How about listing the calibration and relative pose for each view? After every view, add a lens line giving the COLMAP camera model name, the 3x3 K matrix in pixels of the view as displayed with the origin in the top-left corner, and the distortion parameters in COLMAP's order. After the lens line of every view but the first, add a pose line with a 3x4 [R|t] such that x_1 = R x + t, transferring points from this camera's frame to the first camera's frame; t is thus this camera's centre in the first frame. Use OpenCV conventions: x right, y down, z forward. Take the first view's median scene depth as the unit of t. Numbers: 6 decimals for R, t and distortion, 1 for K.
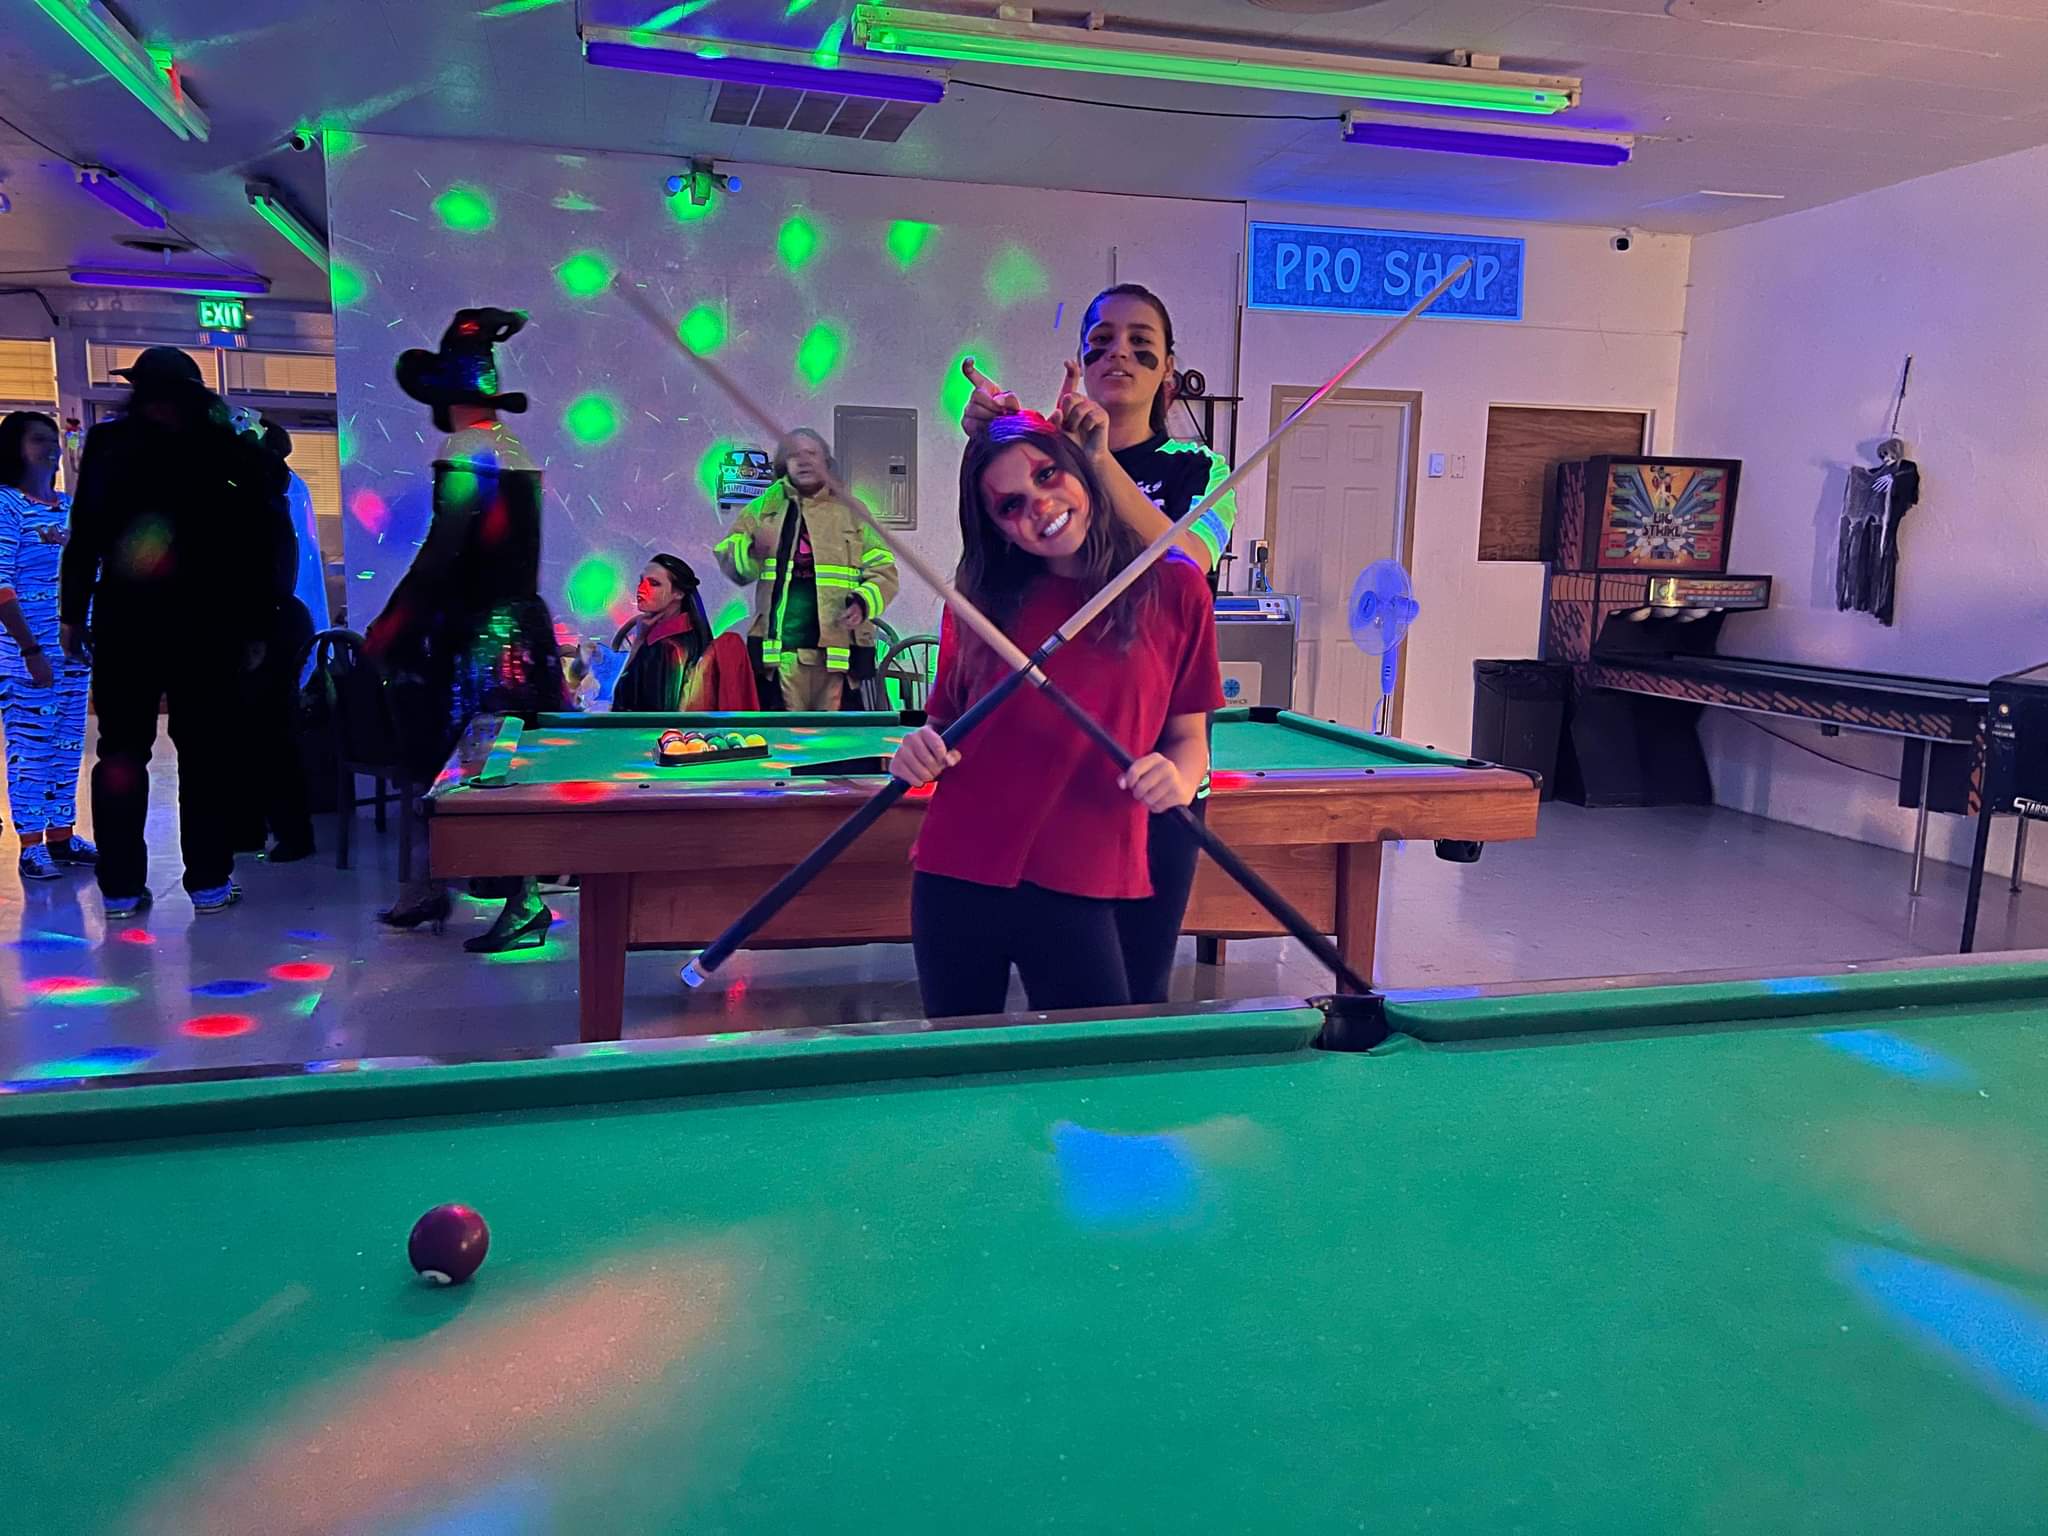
lens RADIAL K [[1575.2, 0, 1017.7], [0, 1575.2, 756.6], [0, 0, 1]] dist [0.007057, 0.006334]
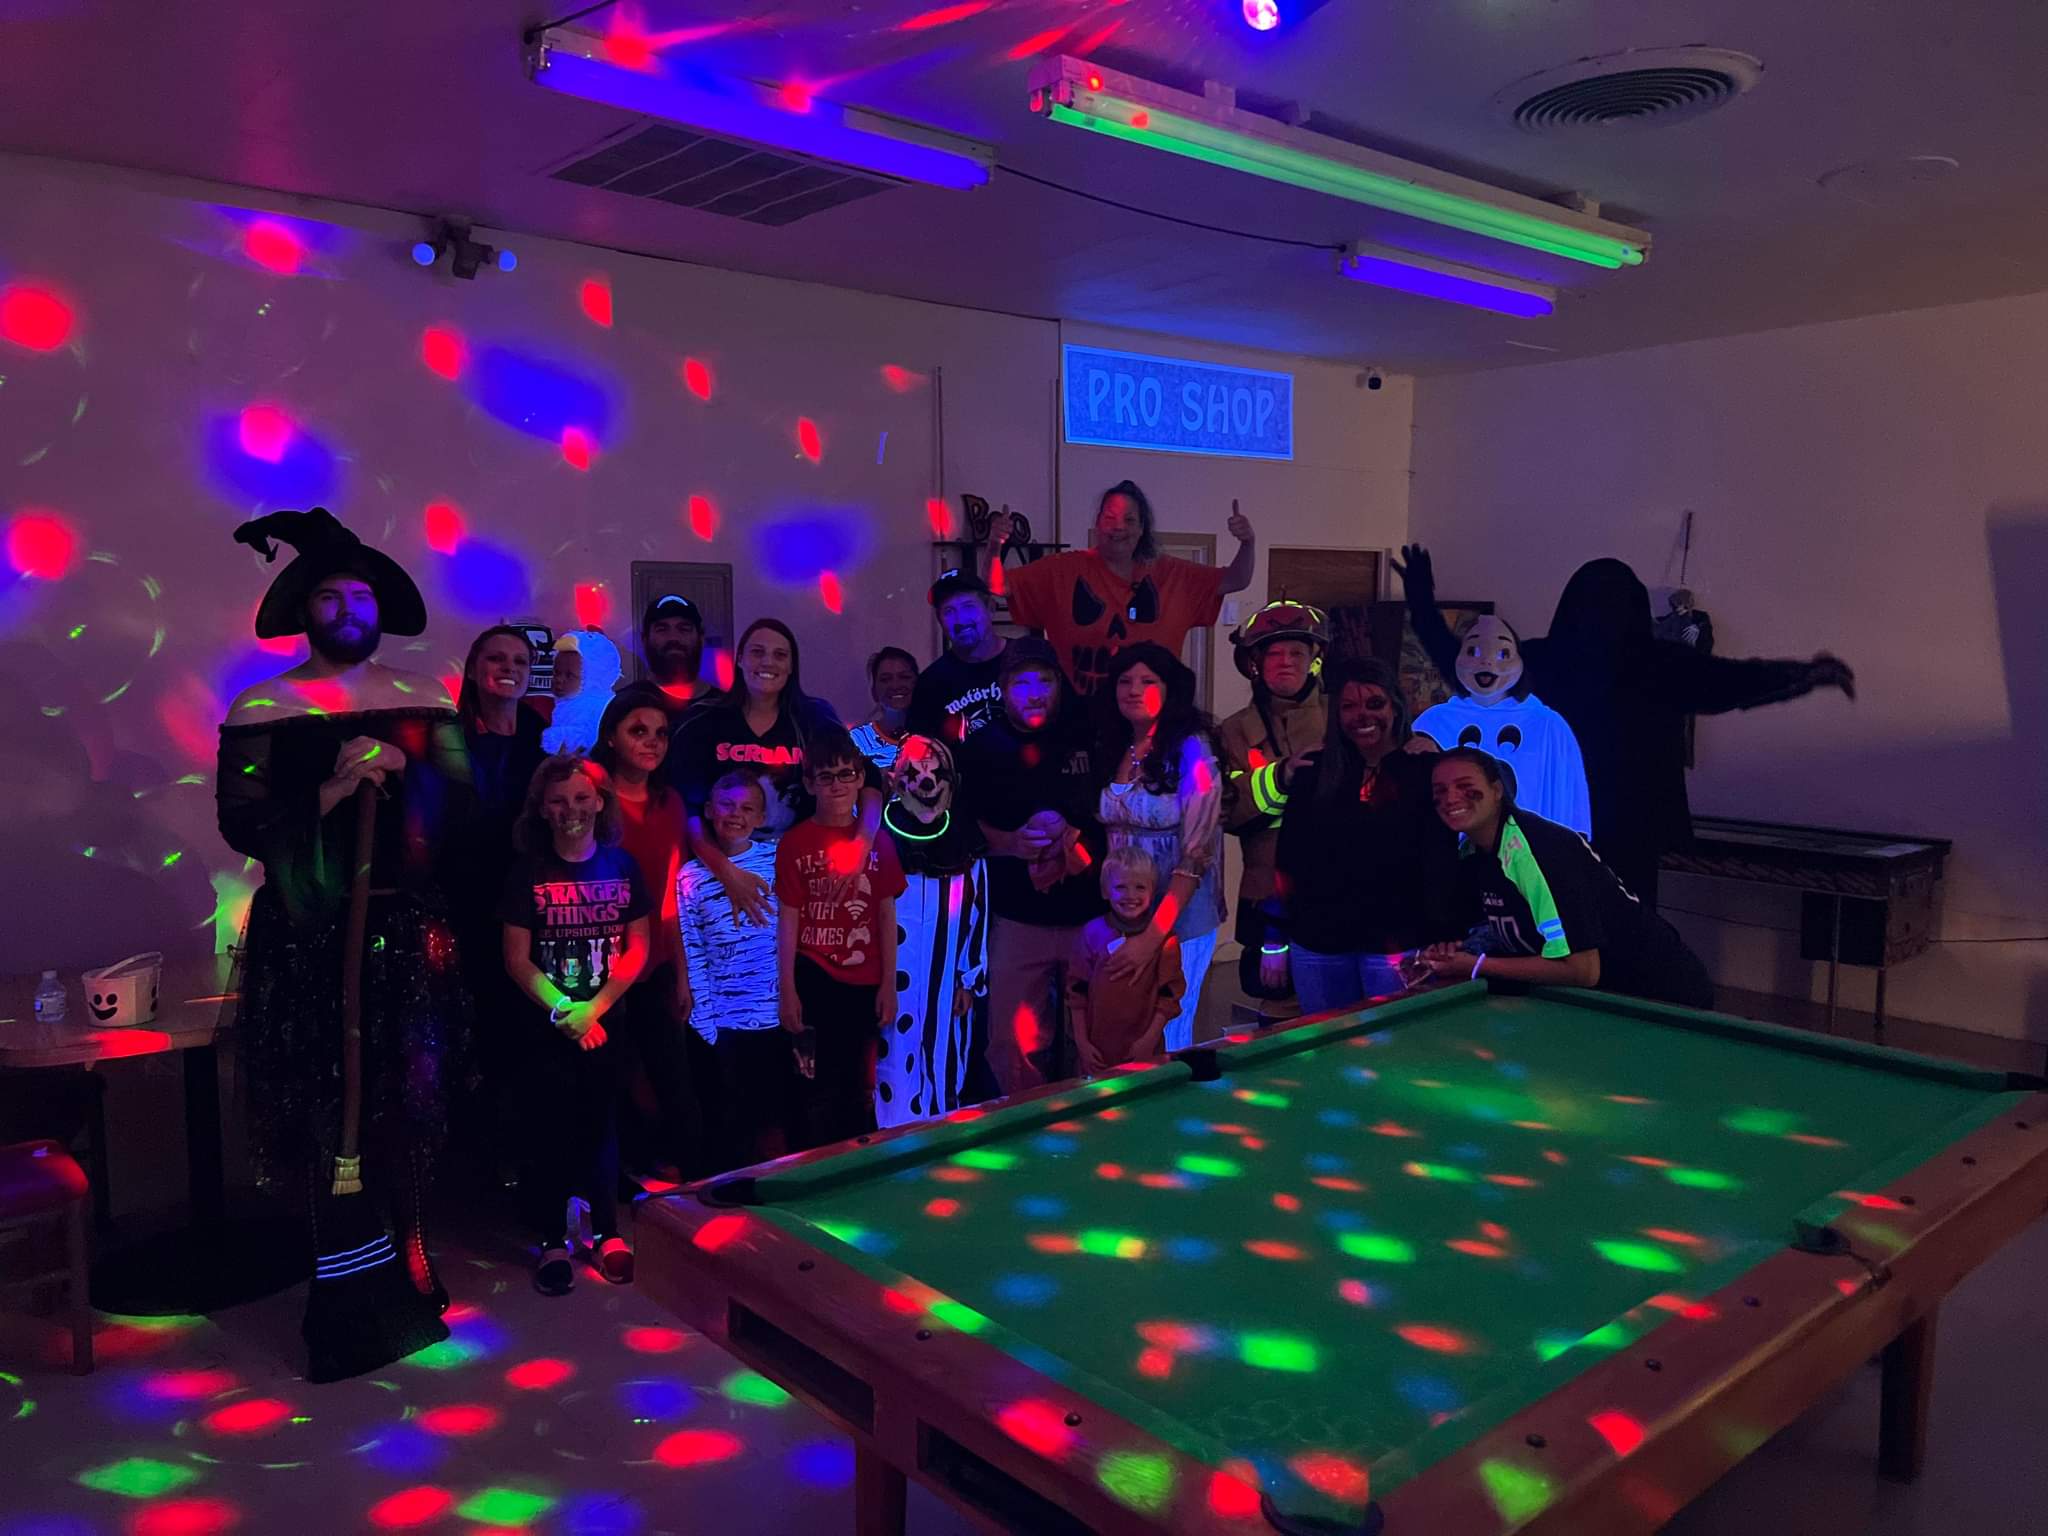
lens RADIAL K [[1575.2, 0, 1022.4], [0, 1575.2, 785.0], [0, 0, 1]] dist [0.007057, 0.006334]
pose [[0.899362, -0.069063, 0.431715, -0.259572], [0.080939, 0.996677, -0.009172, -0.088435], [-0.429647, 0.043191, 0.901963, 0.231407]]
